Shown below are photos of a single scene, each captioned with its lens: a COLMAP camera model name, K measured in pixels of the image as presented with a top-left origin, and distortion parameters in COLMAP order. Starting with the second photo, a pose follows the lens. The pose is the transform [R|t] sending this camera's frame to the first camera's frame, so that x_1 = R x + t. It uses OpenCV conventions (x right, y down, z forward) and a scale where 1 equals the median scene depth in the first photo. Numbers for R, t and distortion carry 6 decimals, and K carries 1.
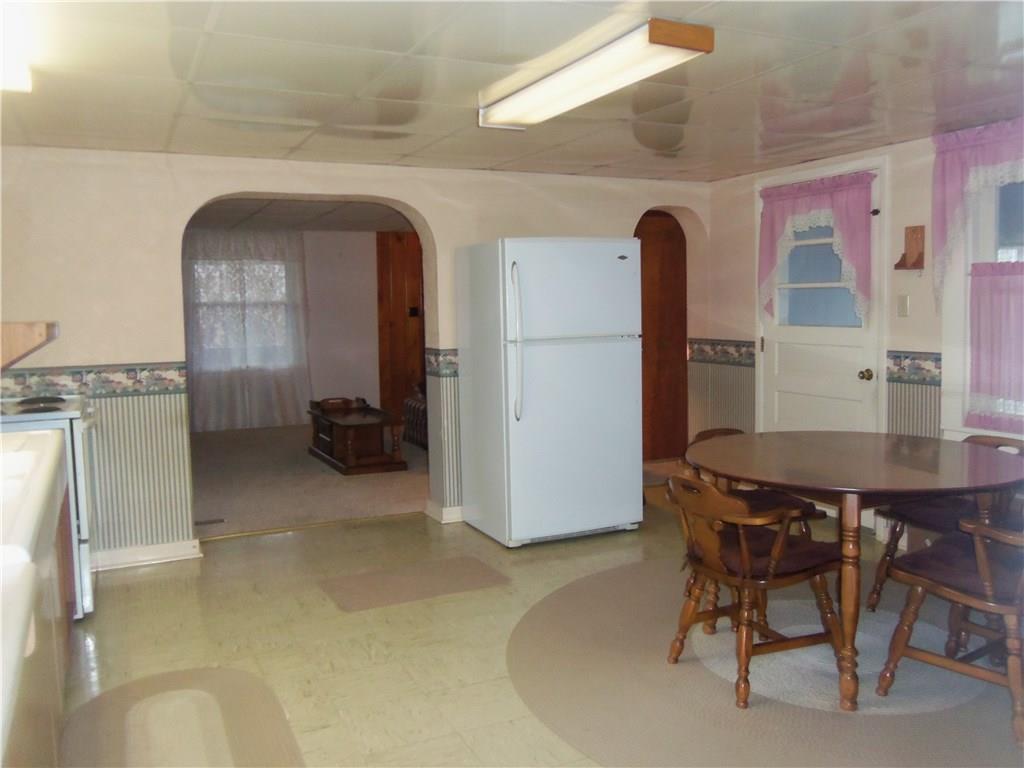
lens RADIAL K [[869.8, 0, 512.0], [0, 869.8, 384.0], [0, 0, 1]] dist [0.004061, 0.003027]
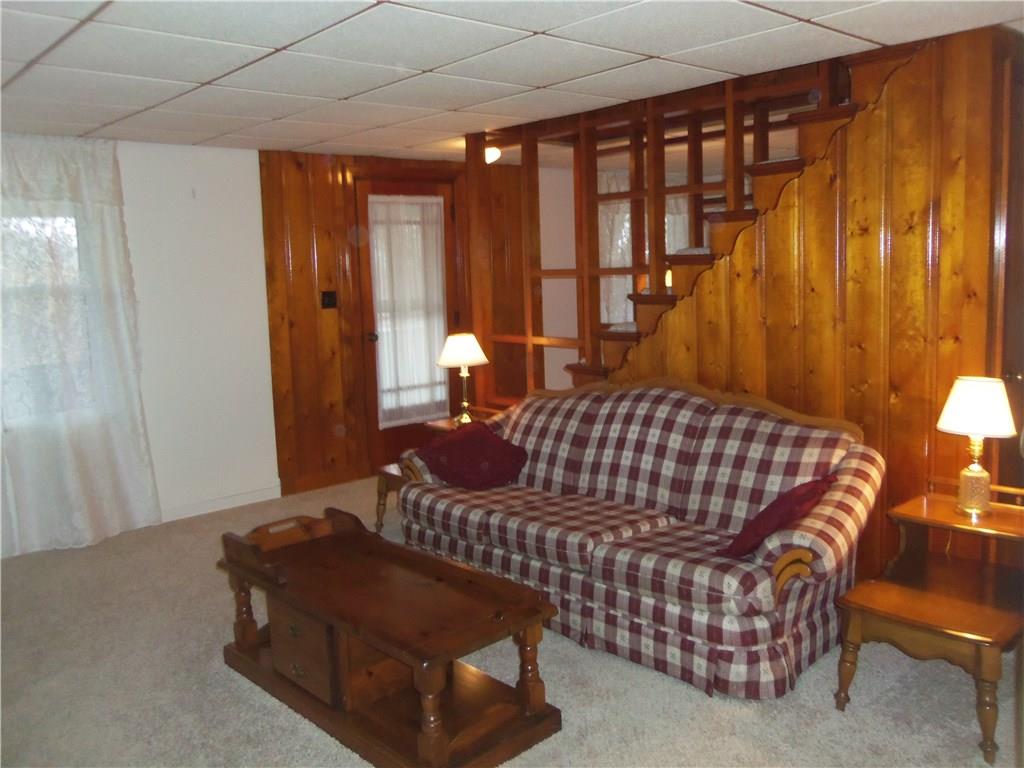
lens RADIAL K [[869.8, 0, 512.0], [0, 869.8, 384.0], [0, 0, 1]] dist [0.004061, 0.003027]
pose [[0.957405, -0.052166, 0.283997, -0.171496], [0.042662, 0.998306, 0.039552, -0.048930], [-0.285579, -0.025752, 0.958009, 0.461496]]
